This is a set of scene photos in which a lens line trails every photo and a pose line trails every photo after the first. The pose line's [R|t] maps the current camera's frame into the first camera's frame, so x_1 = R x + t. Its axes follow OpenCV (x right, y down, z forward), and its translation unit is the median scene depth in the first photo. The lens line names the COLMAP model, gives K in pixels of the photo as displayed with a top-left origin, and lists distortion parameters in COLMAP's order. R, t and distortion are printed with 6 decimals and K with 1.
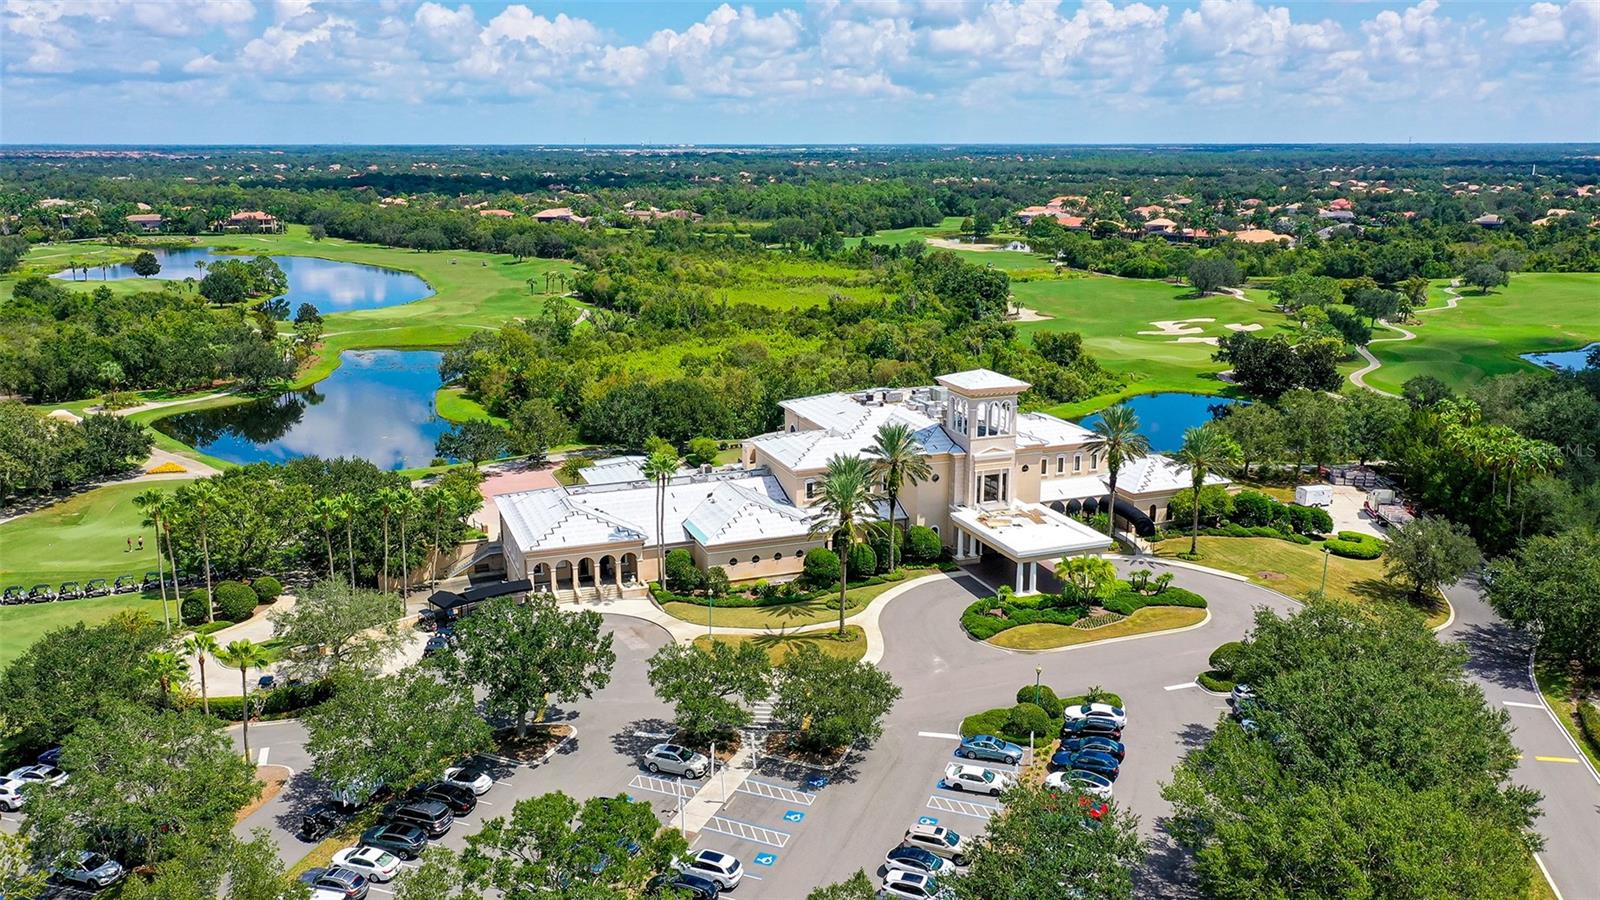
lens RADIAL K [[1271.4, 0, 800.3], [0, 1271.4, 451.7], [0, 0, 1]] dist [0.005319, 0.000858]
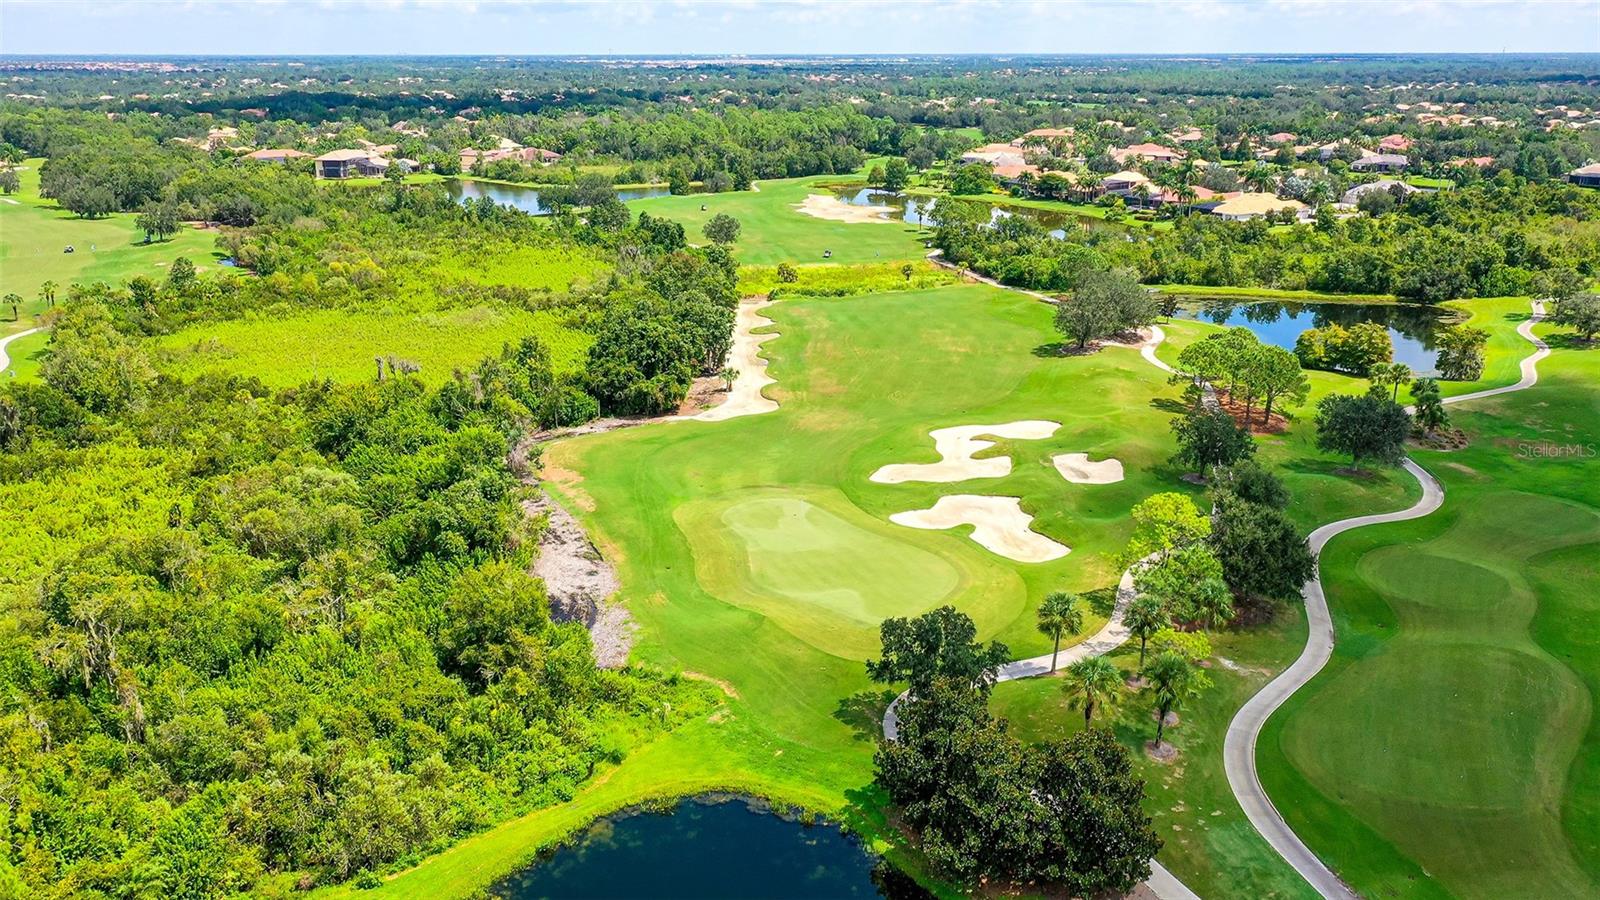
lens RADIAL K [[1271.4, 0, 799.3], [0, 1271.4, 448.2], [0, 0, 1]] dist [0.005319, 0.000858]
pose [[0.998671, 0.015170, -0.049251, 0.116295], [-0.012018, 0.997898, 0.063680, -0.060177], [0.050113, -0.063003, 0.996754, 0.224309]]
